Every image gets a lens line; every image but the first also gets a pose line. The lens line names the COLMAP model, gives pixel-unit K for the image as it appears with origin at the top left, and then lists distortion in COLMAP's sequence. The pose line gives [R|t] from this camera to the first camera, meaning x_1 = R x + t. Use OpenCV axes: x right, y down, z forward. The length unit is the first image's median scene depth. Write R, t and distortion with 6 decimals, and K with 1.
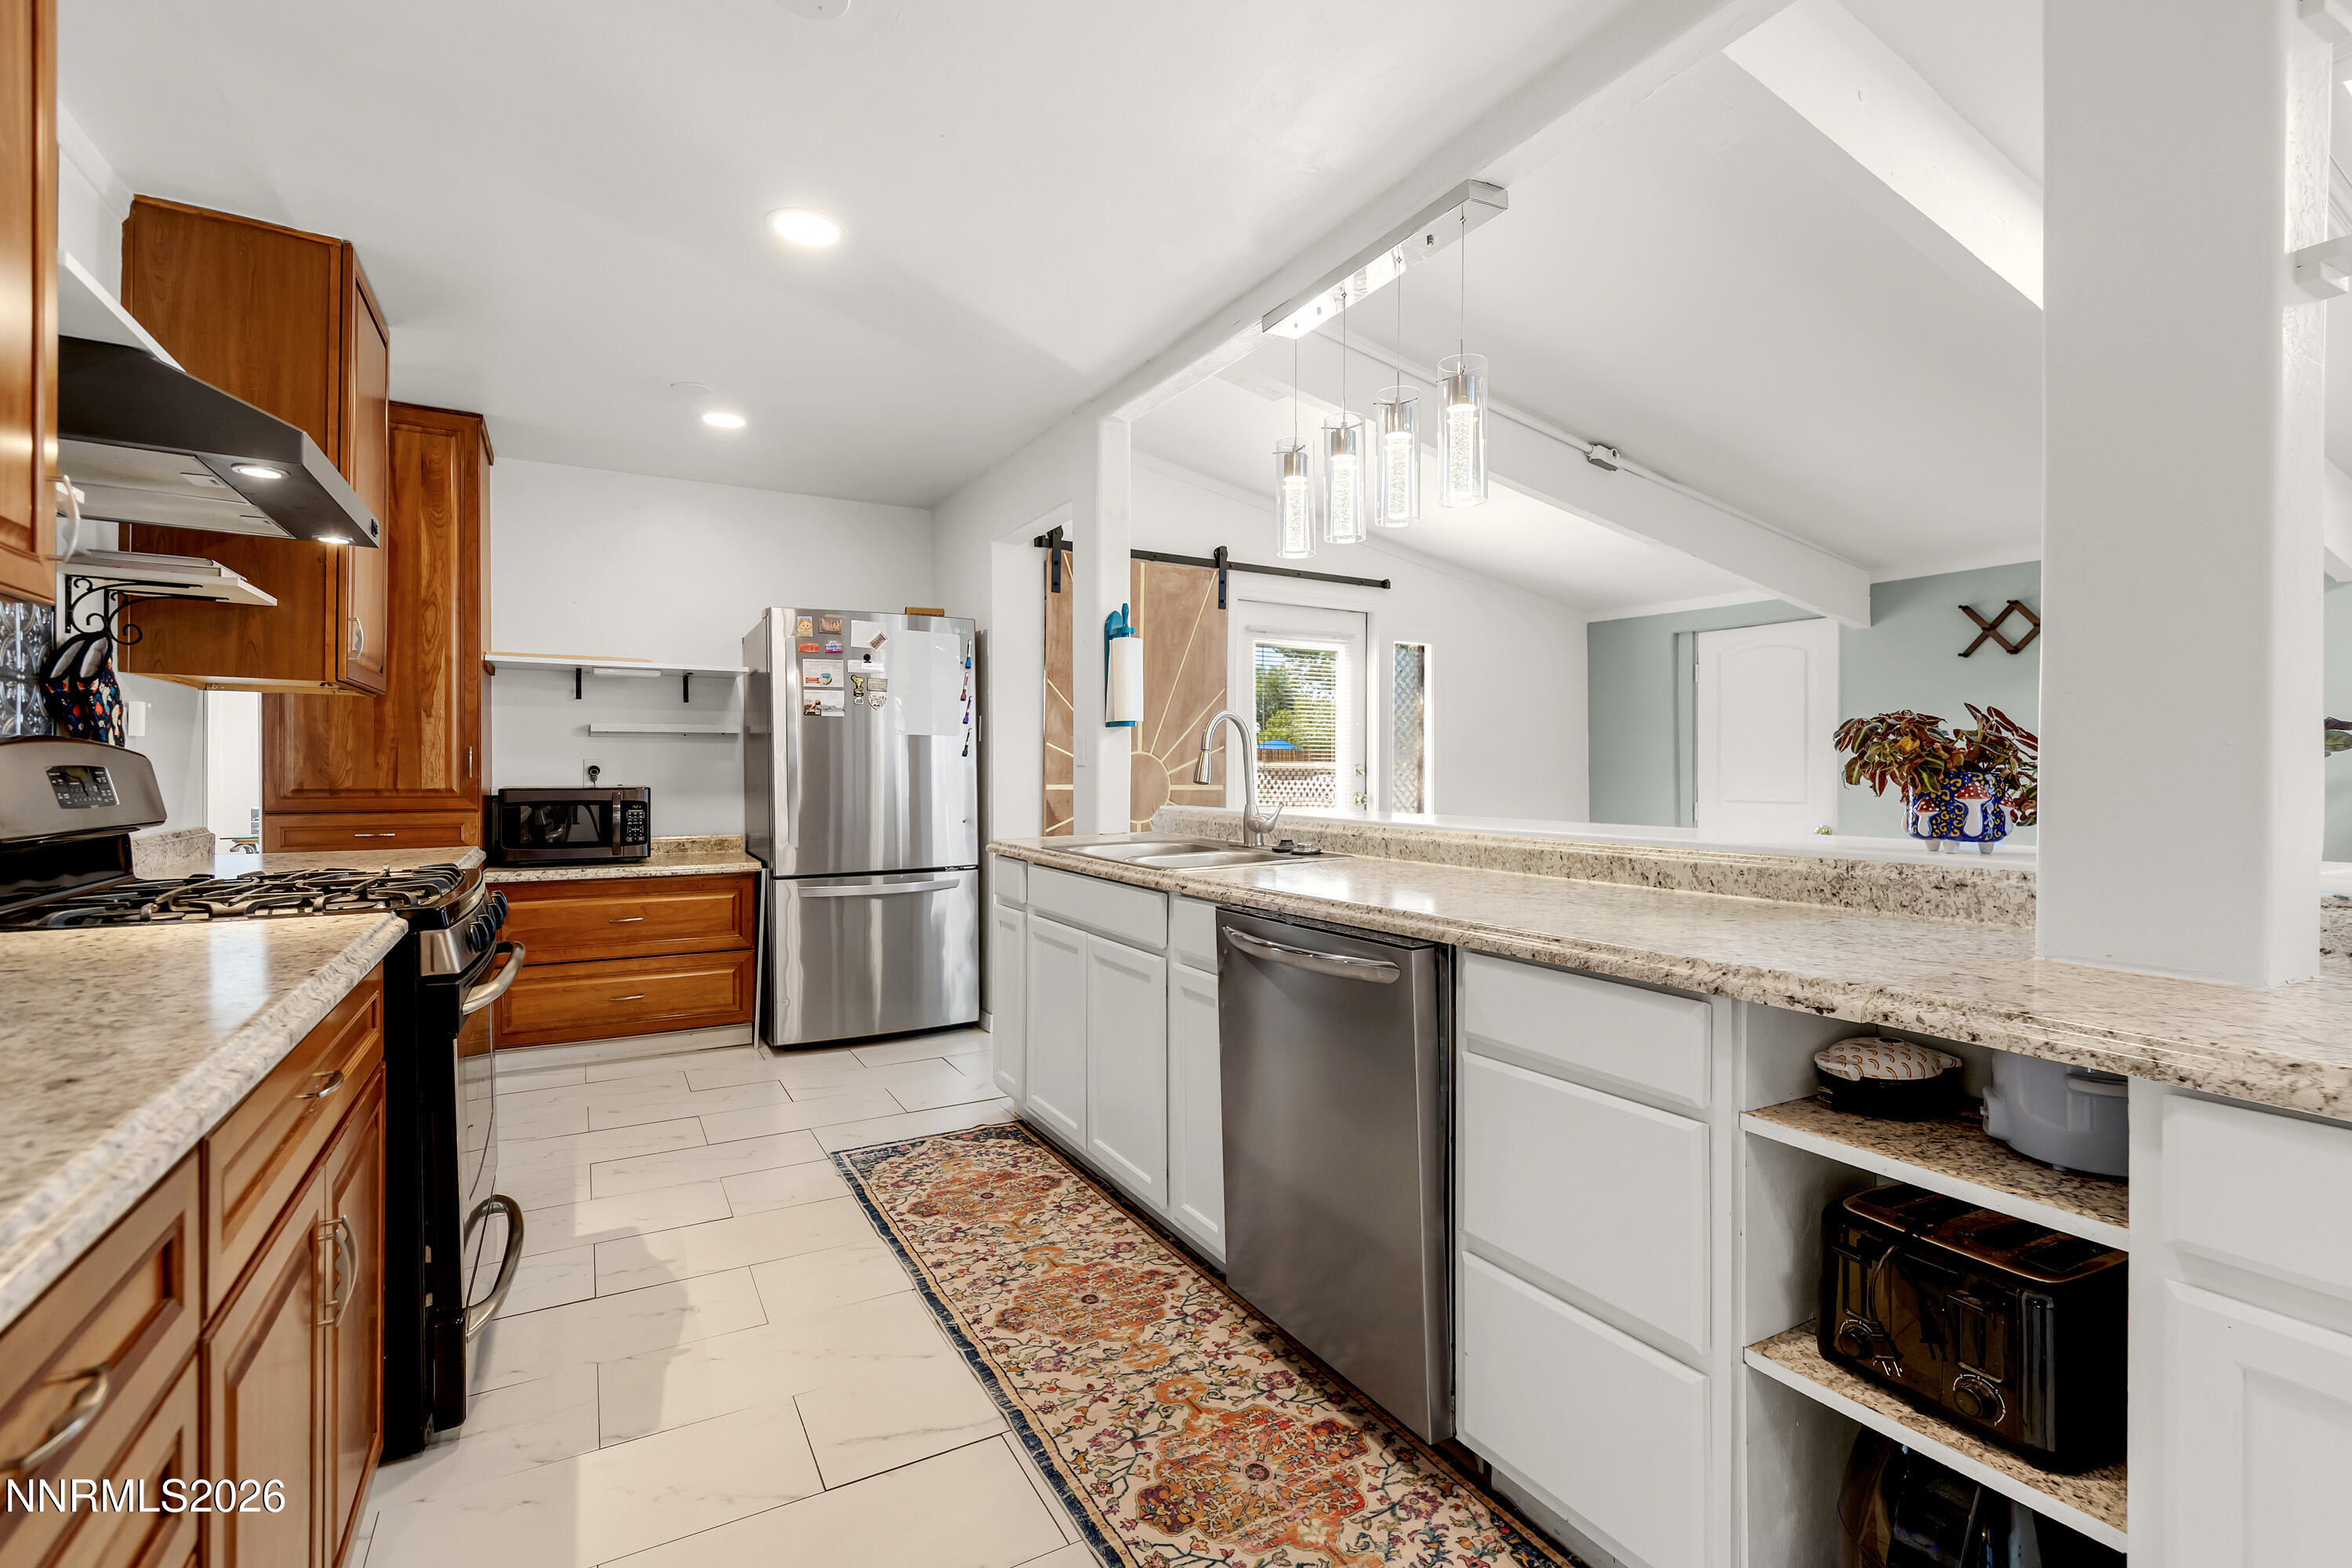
lens RADIAL K [[1074.6, 0, 1215.0], [0, 1074.6, 778.3], [0, 0, 1]] dist [-0.000136, -0.000372]
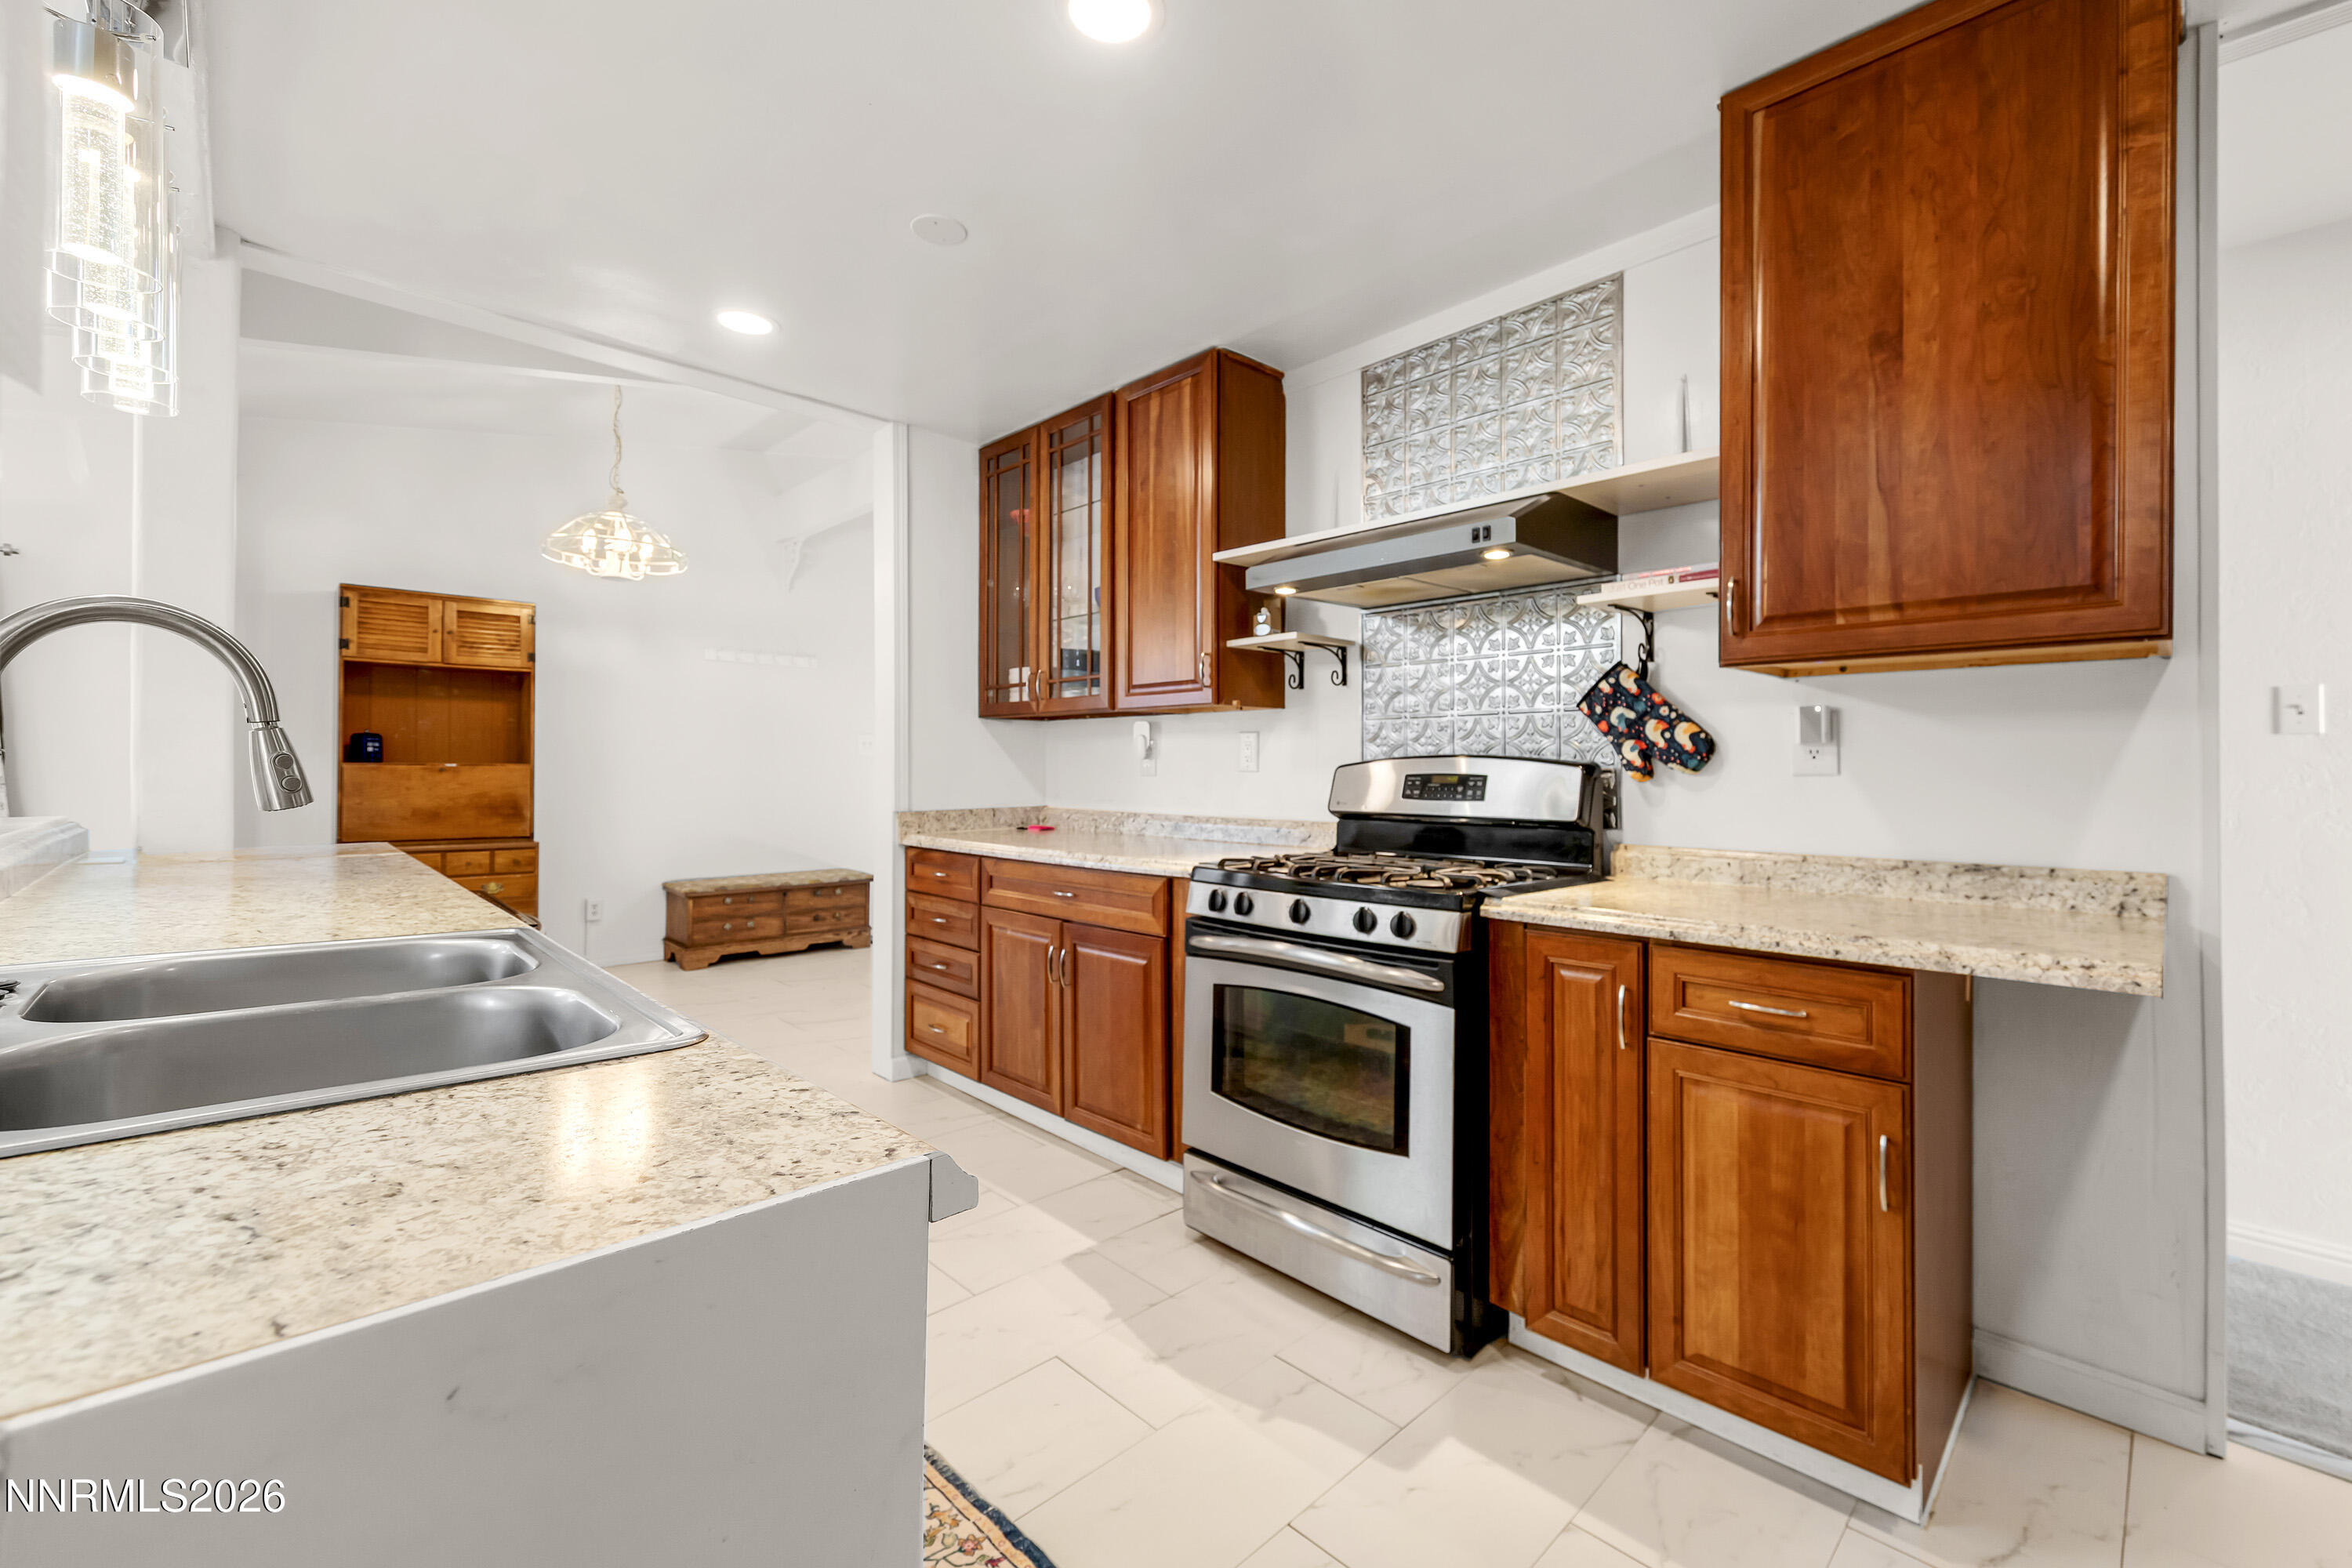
lens RADIAL K [[976.7, 0, 1206.5], [0, 976.7, 766.4], [0, 0, 1]] dist [0.002011, -0.000841]
pose [[-0.971220, -0.008107, -0.238046, -0.262808], [-0.009605, 0.999941, 0.005133, -0.016718], [0.237990, 0.007272, -0.971240, 1.467666]]
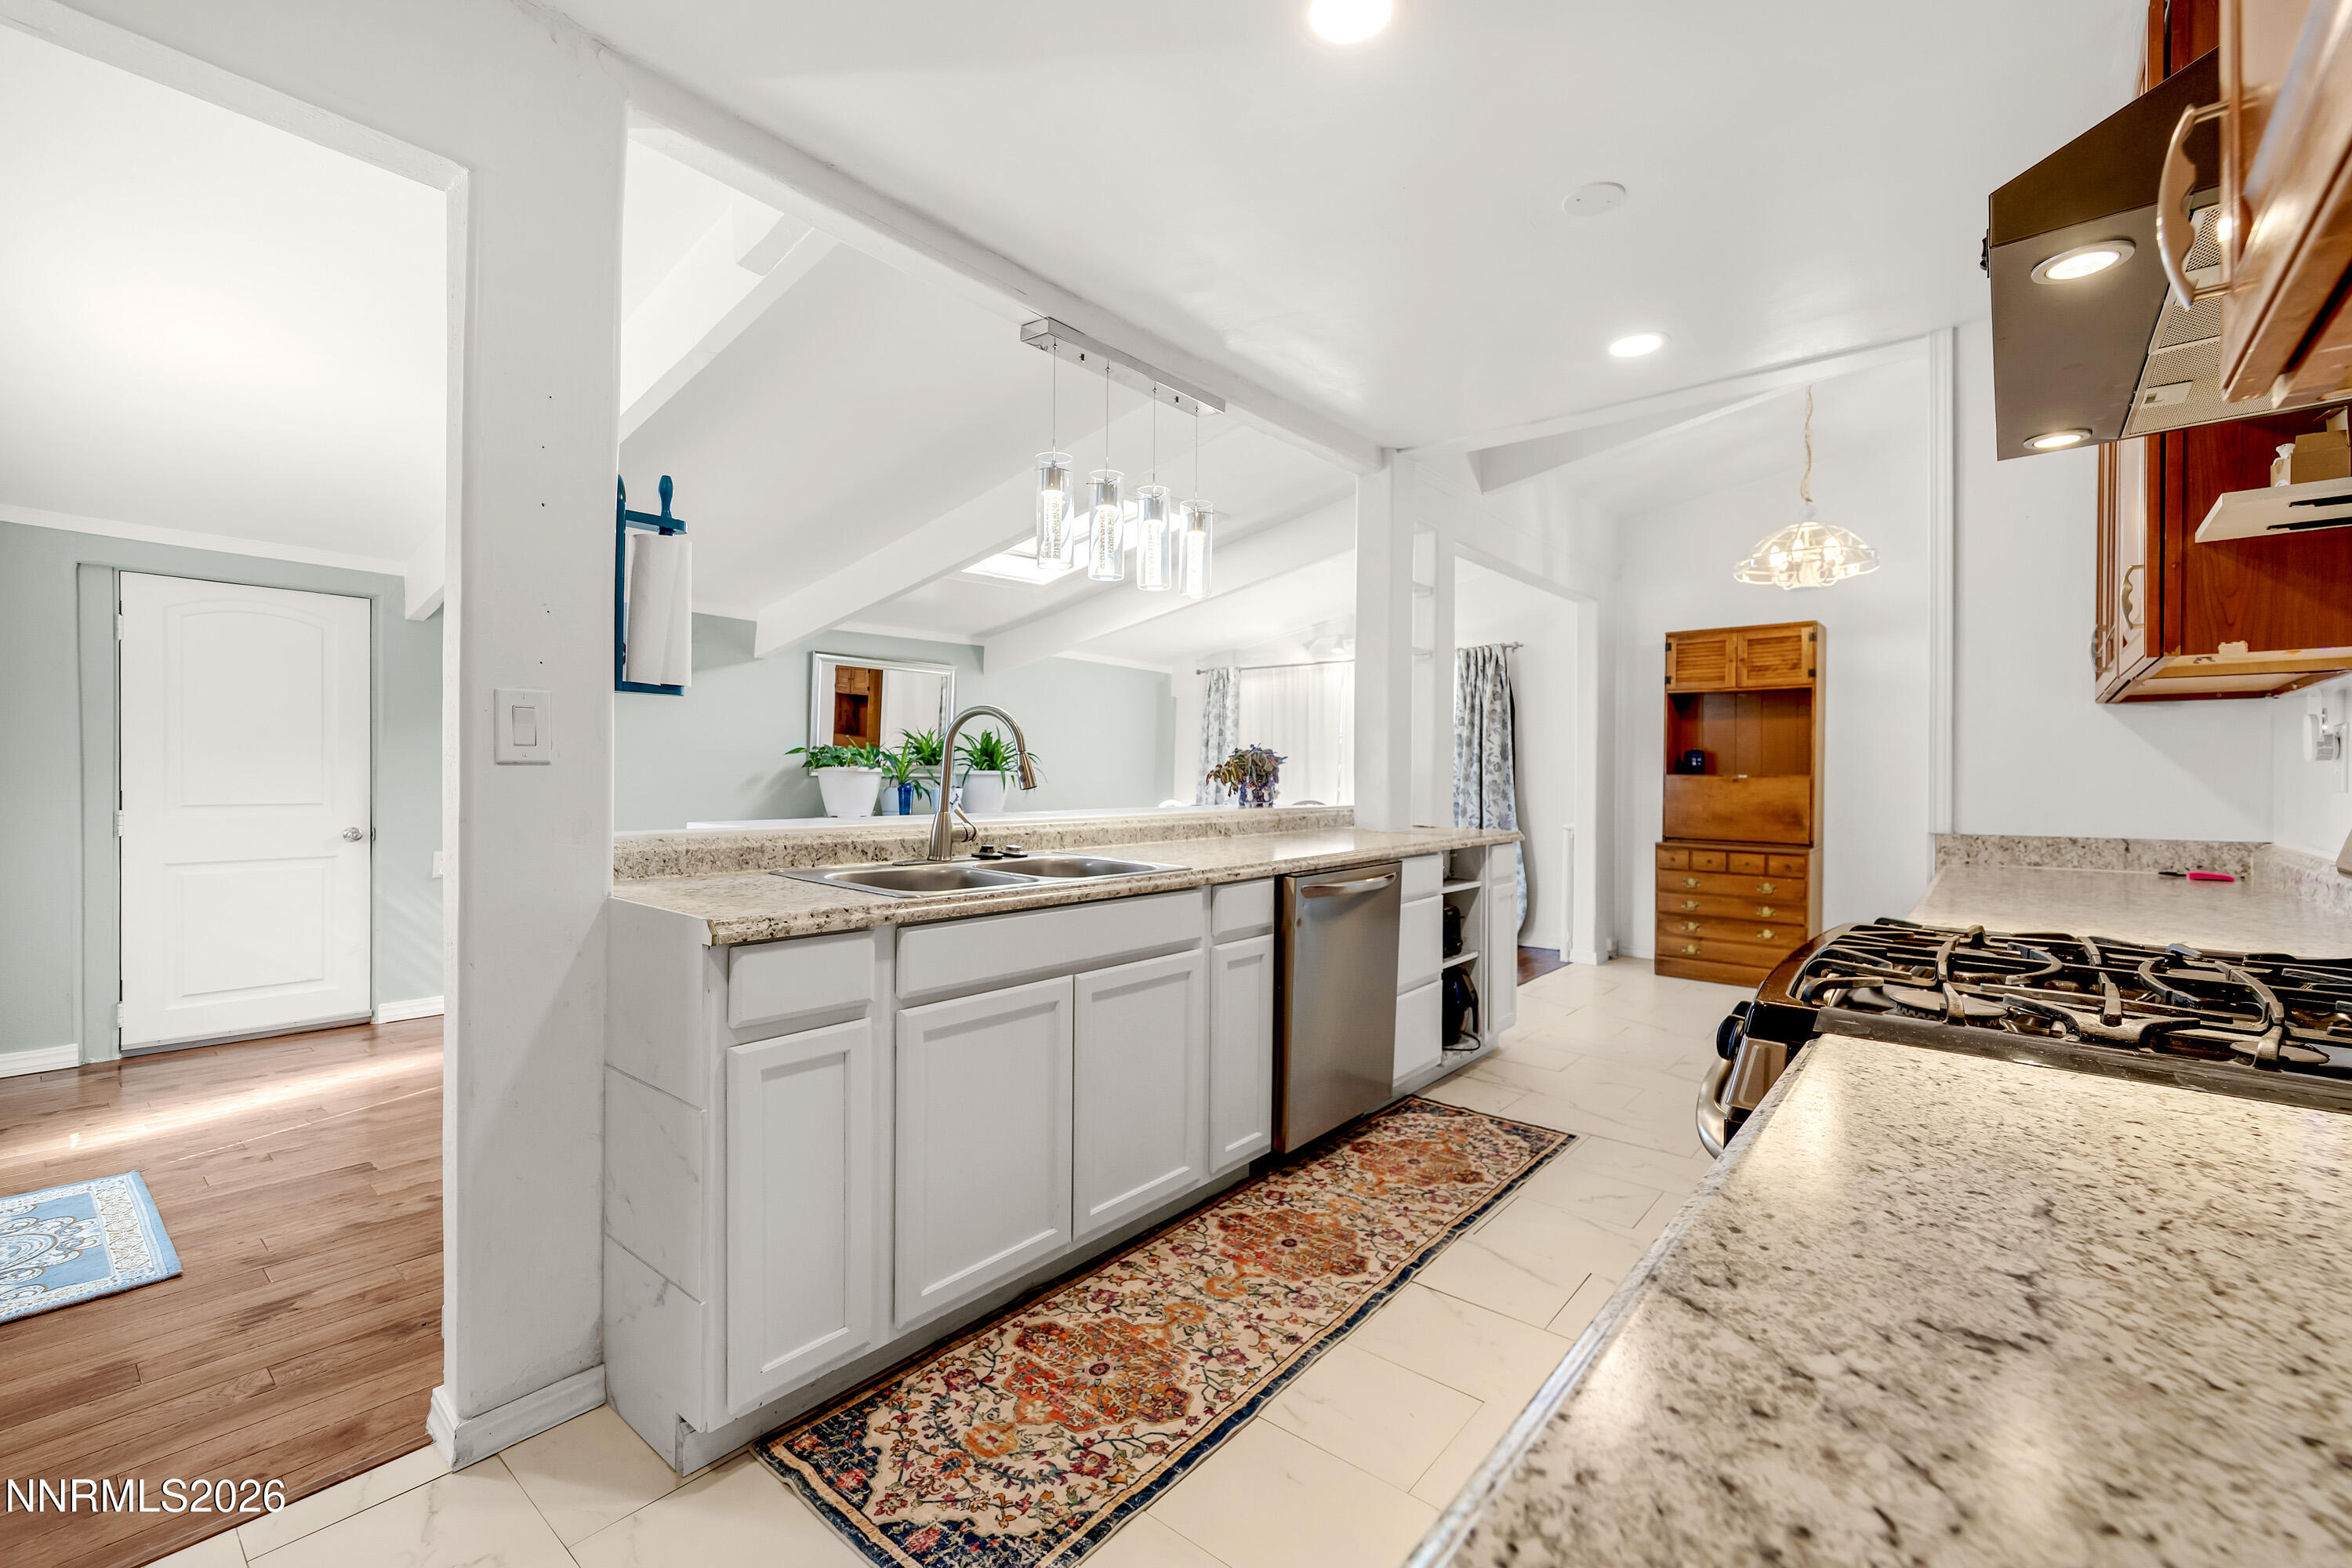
lens RADIAL K [[976.7, 0, 1201.1], [0, 976.7, 779.2], [0, 0, 1]] dist [0.002011, -0.000841]
pose [[-0.341907, -0.010823, 0.939672, -0.855281], [-0.000794, 0.999937, 0.011228, -0.012975], [-0.939734, 0.003093, -0.341894, 1.173772]]
